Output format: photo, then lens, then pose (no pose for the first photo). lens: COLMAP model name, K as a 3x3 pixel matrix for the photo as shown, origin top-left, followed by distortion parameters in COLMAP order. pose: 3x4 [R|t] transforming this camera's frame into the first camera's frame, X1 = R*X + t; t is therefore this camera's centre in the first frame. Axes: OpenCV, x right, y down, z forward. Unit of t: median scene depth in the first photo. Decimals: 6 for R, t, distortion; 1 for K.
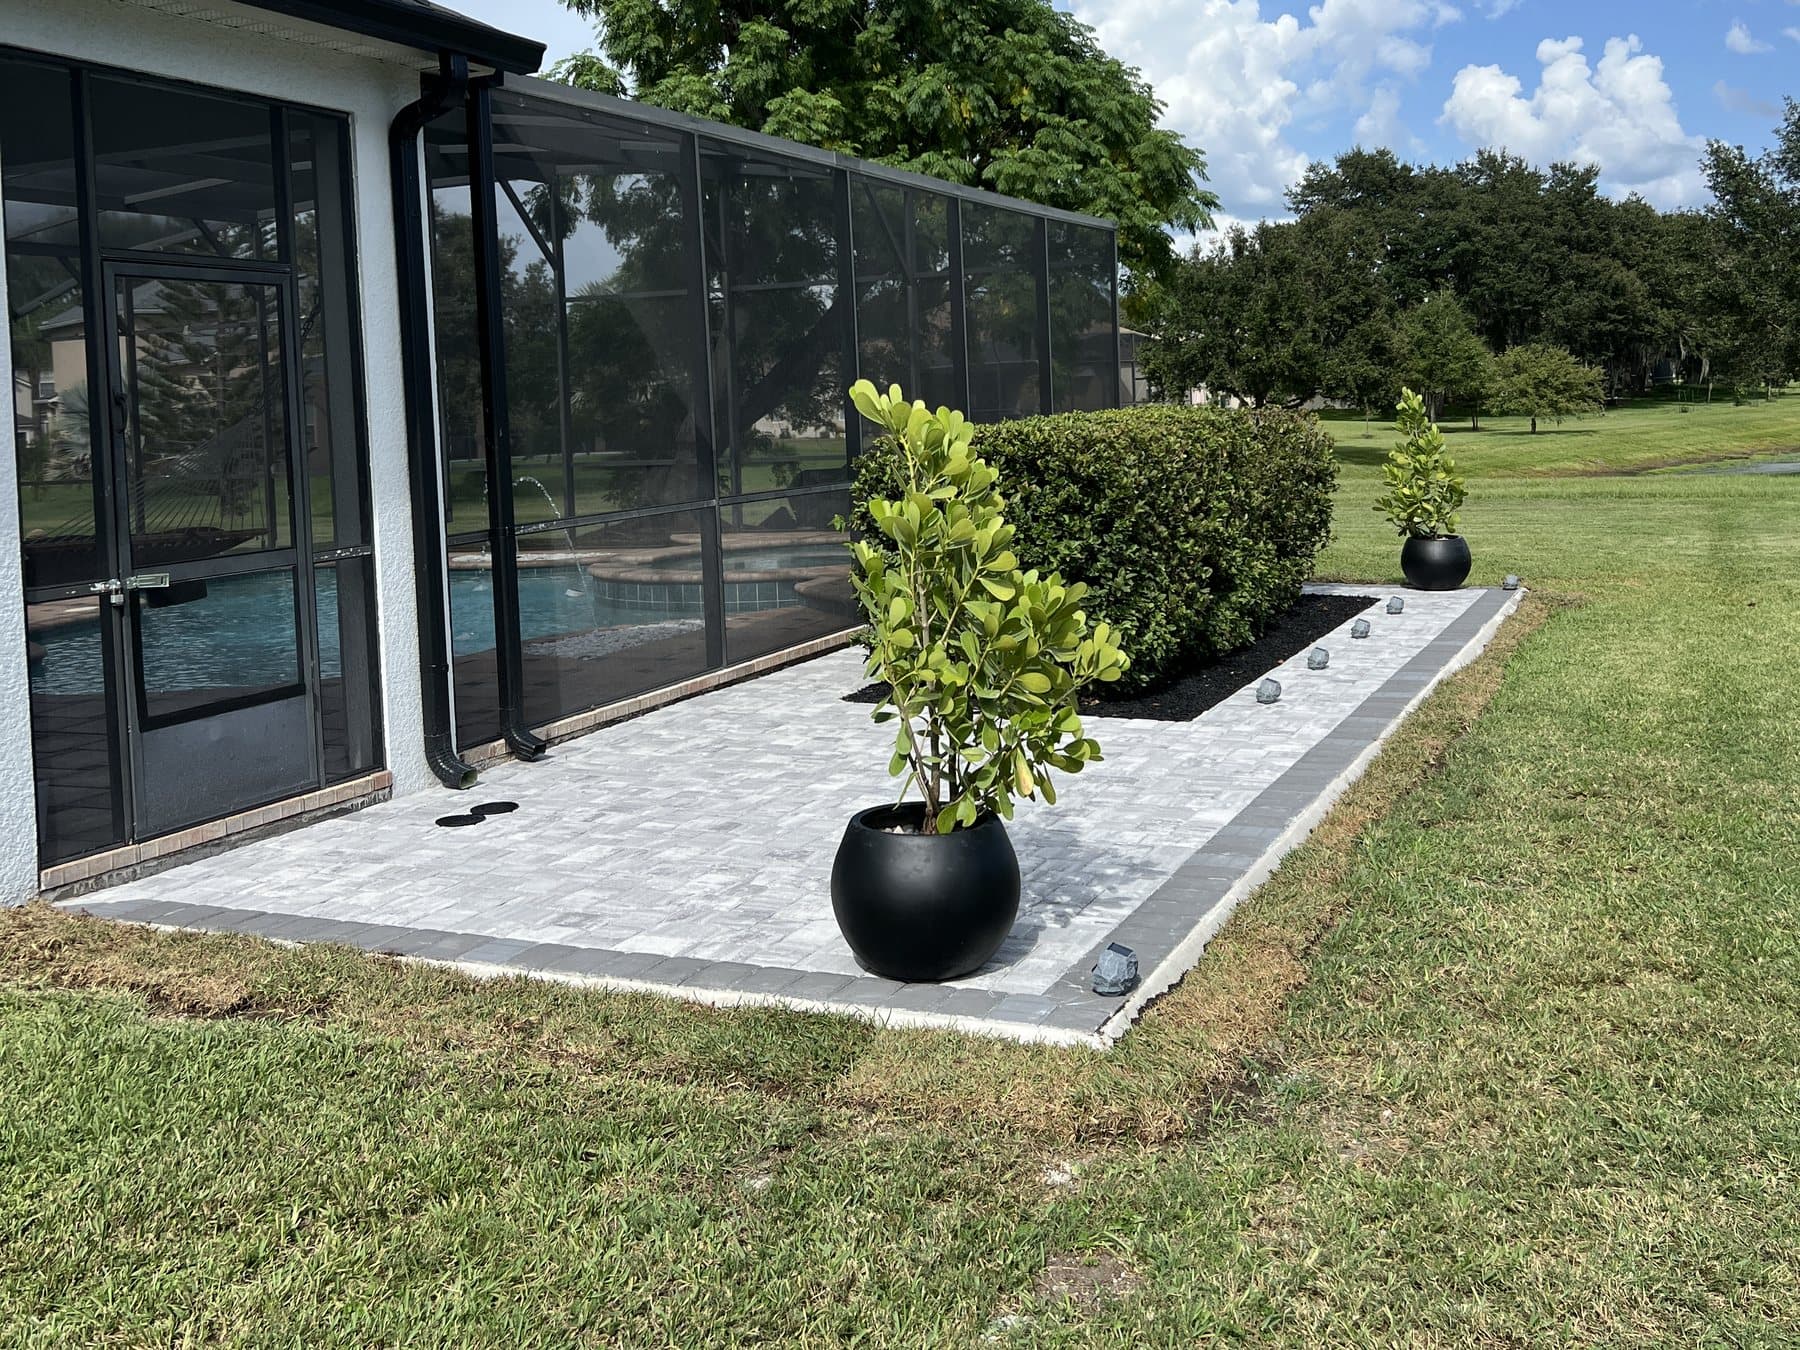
lens RADIAL K [[1809.9, 0, 876.0], [0, 1809.9, 449.0], [0, 0, 1]] dist [0.079960, -0.268414]
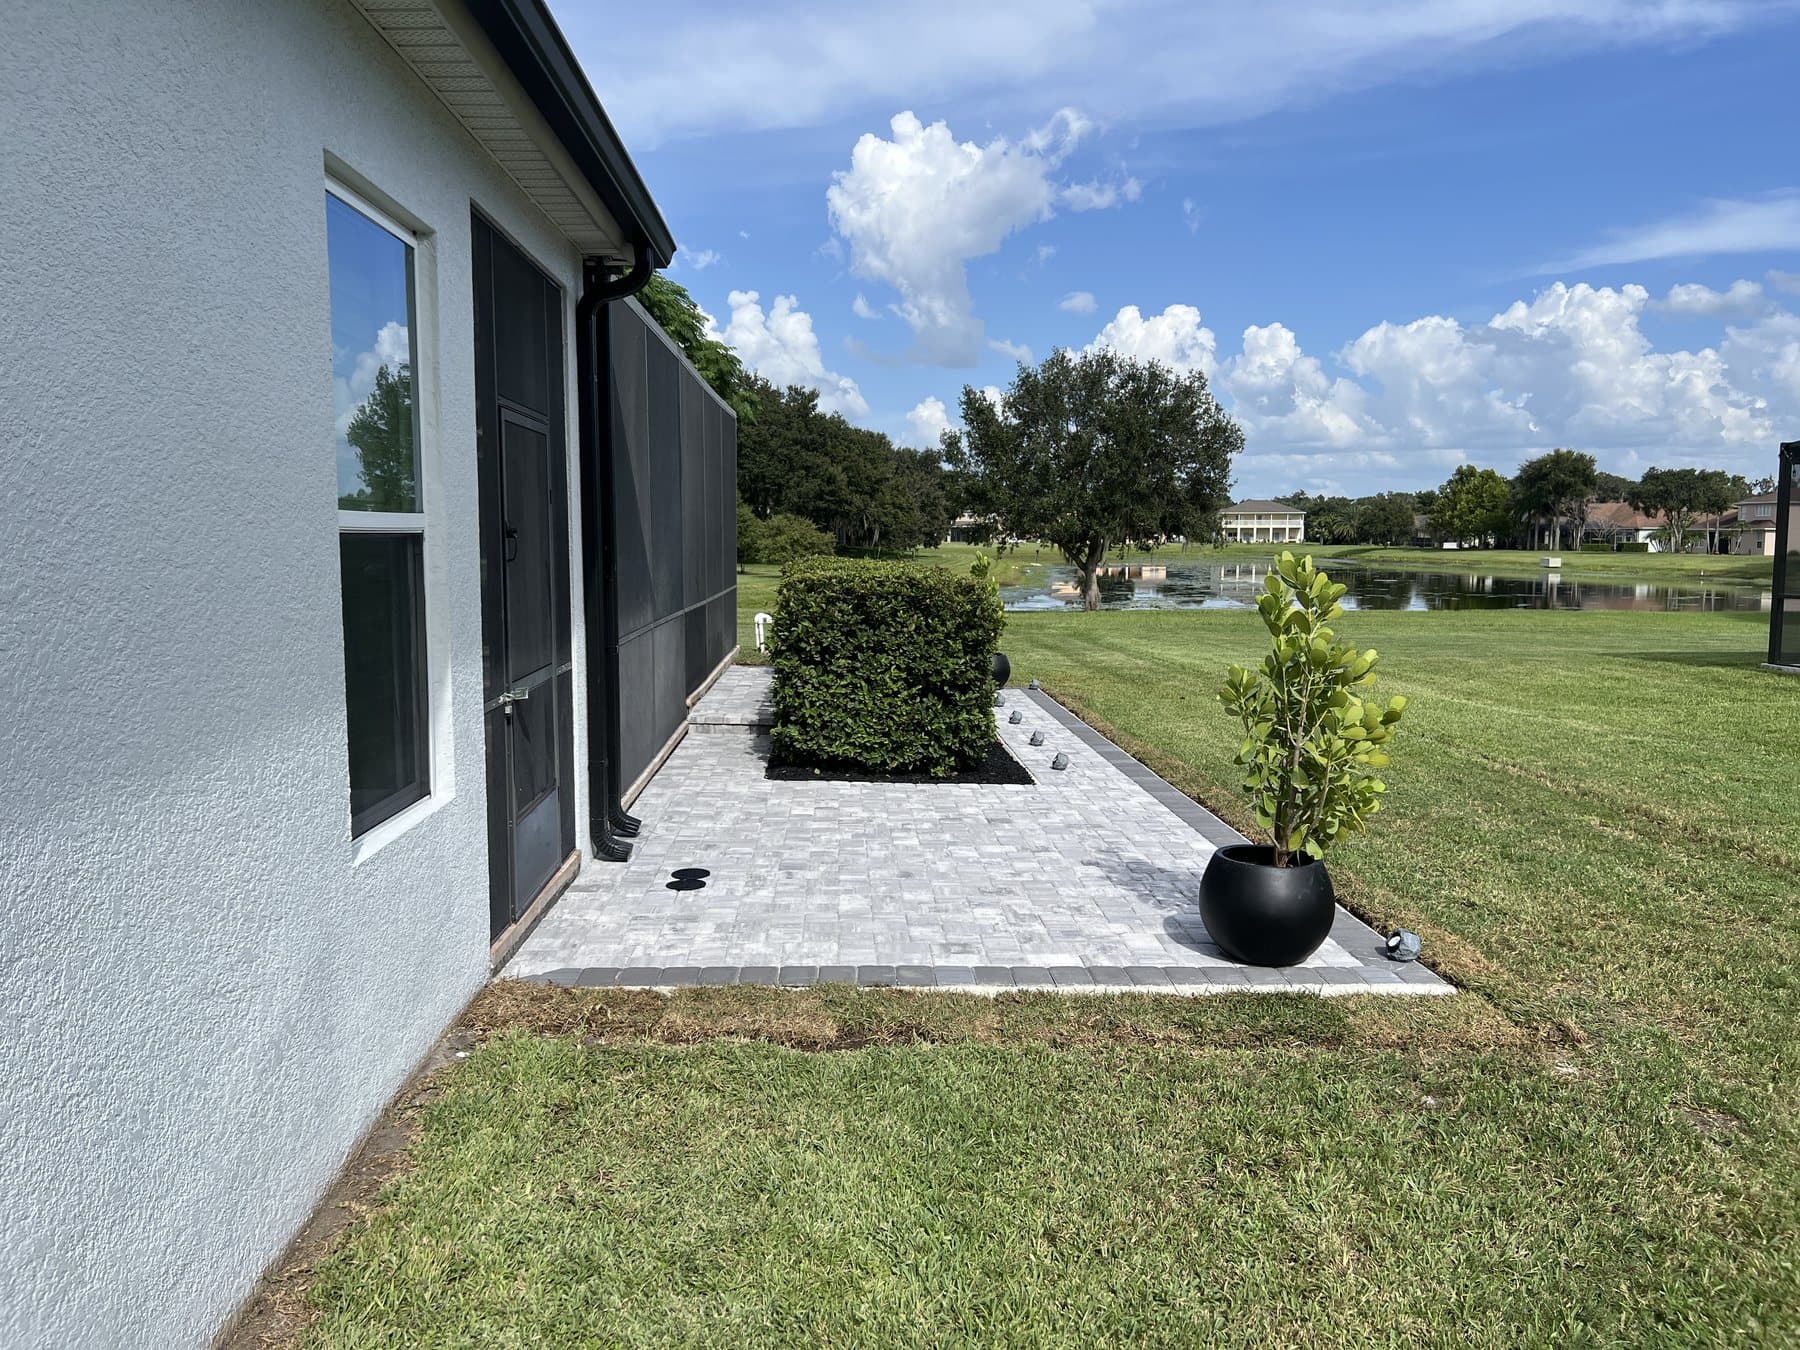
lens RADIAL K [[1366.0, 0, 900.0], [0, 1366.0, 675.0], [0, 0, 1]] dist [0.027253, -0.005725]
pose [[0.884070, -0.000501, 0.467355, -0.070966], [-0.031341, 0.997685, 0.060357, 0.000236], [-0.466303, -0.068007, 0.882007, 0.016537]]
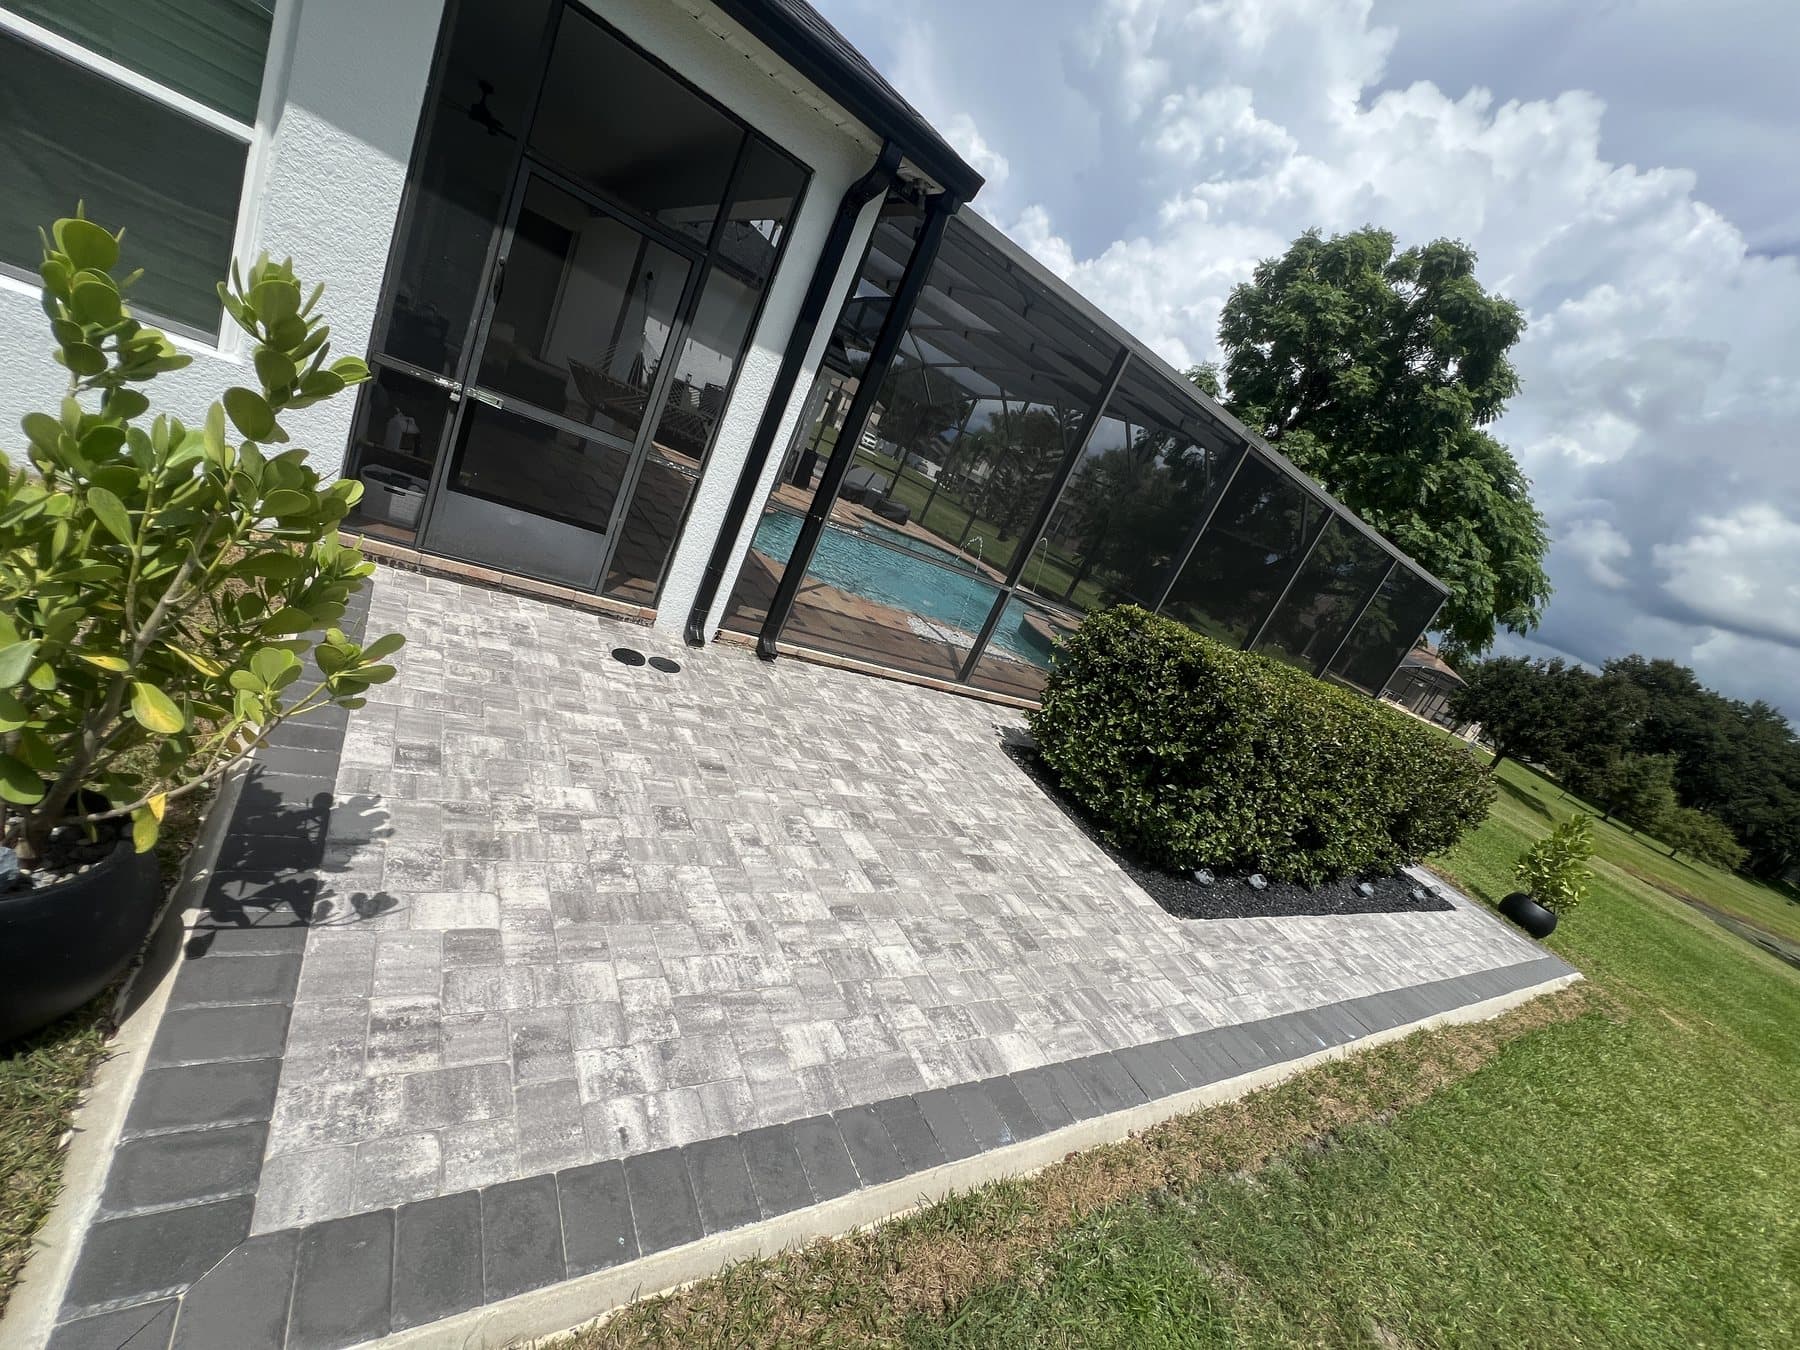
lens RADIAL K [[717.2, 0, 900.0], [0, 717.2, 675.0], [0, 0, 1]] dist [-0.011550, -0.000046]
pose [[0.736268, 0.528697, -0.422361, 0.024770], [-0.454280, 0.848779, 0.270562, -0.005394], [0.501536, -0.007336, 0.865105, 0.080888]]
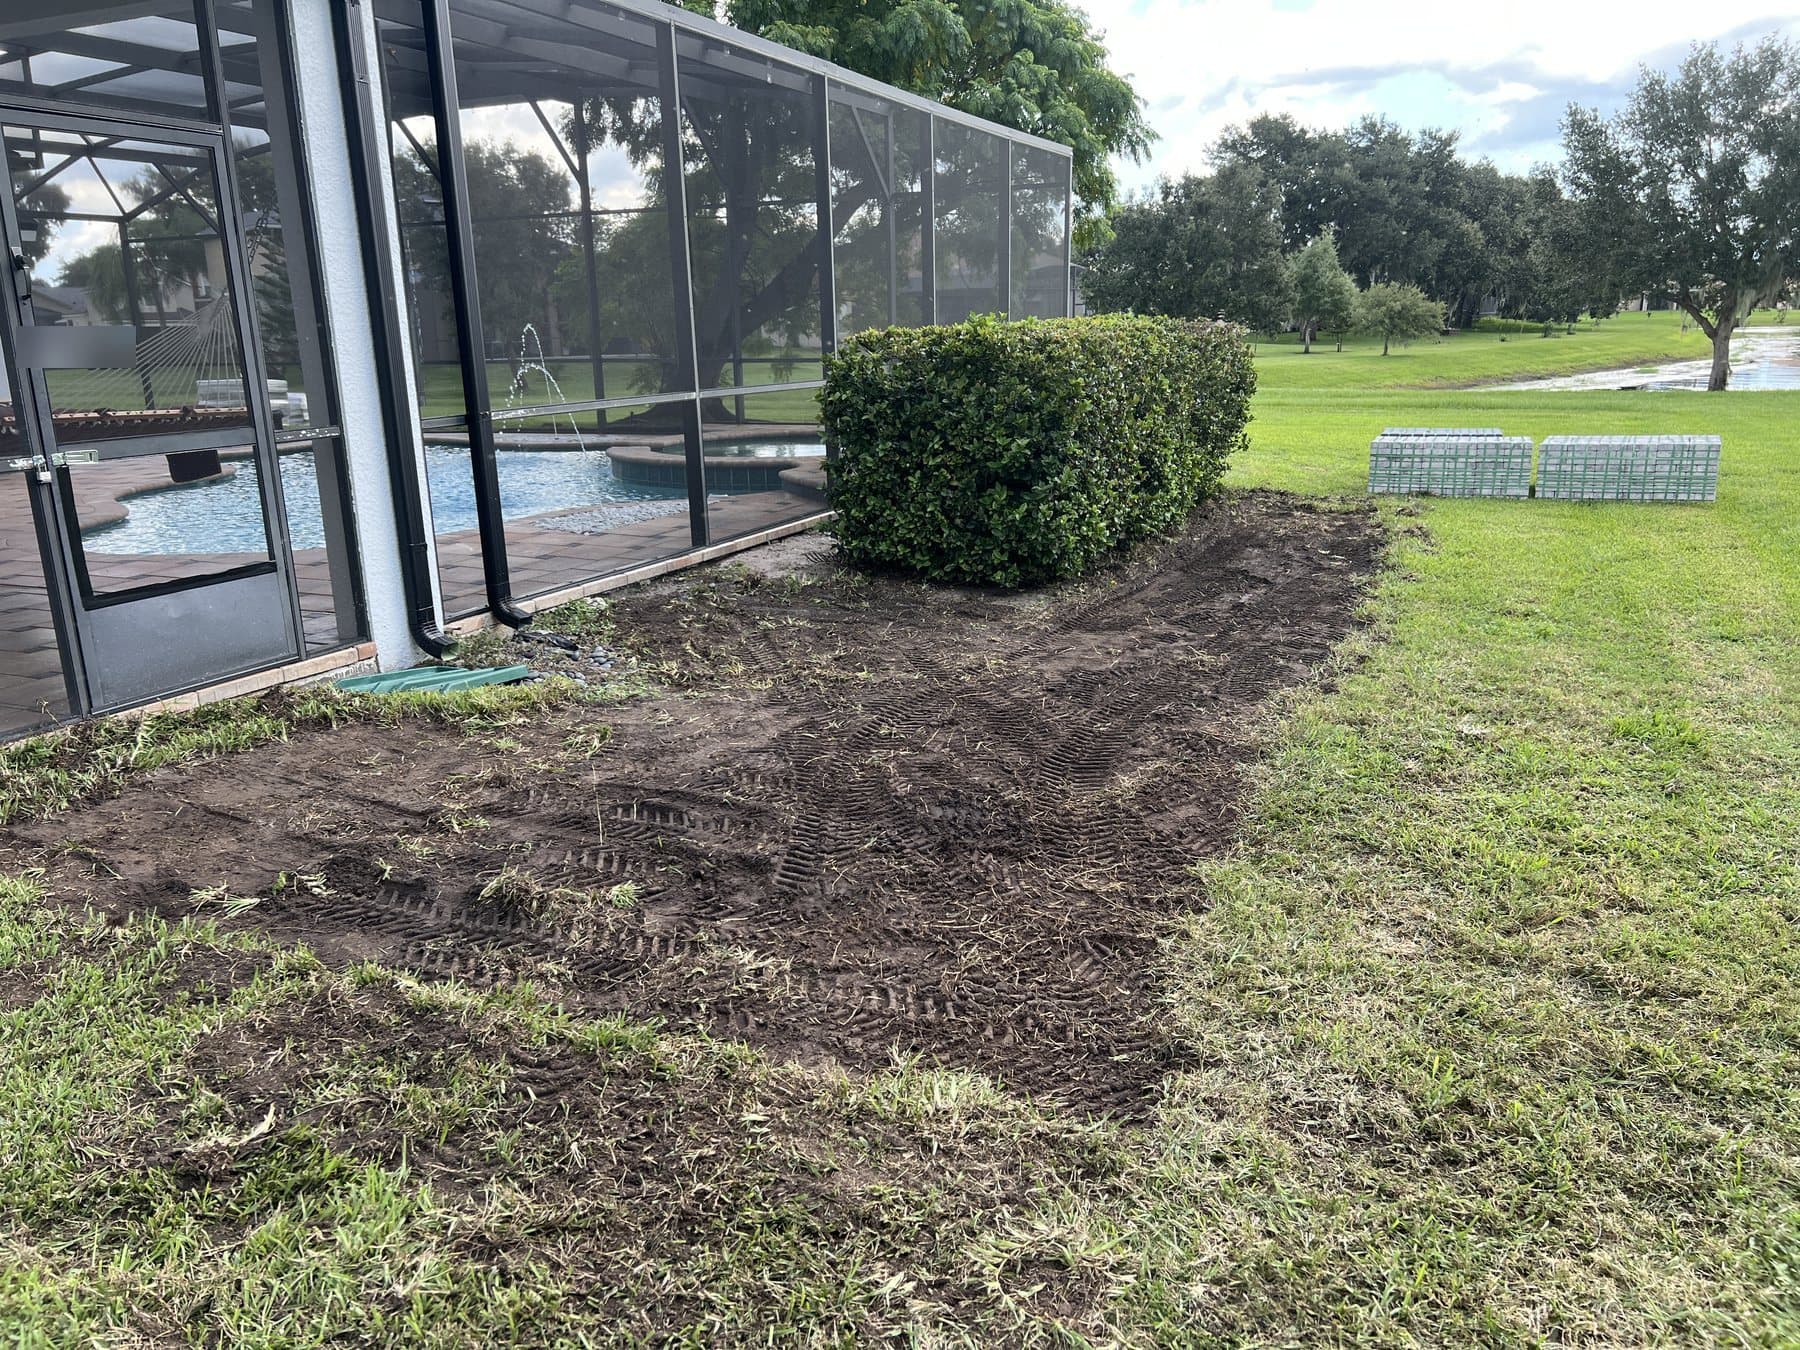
lens RADIAL K [[1366.0, 0, 900.0], [0, 1366.0, 675.0], [0, 0, 1]] dist [0.027253, -0.005725]
pose [[0.999497, 0.018084, 0.026043, 0.002692], [-0.023491, 0.974026, 0.225212, 0.001113], [-0.021293, -0.225711, 0.973962, 0.029630]]
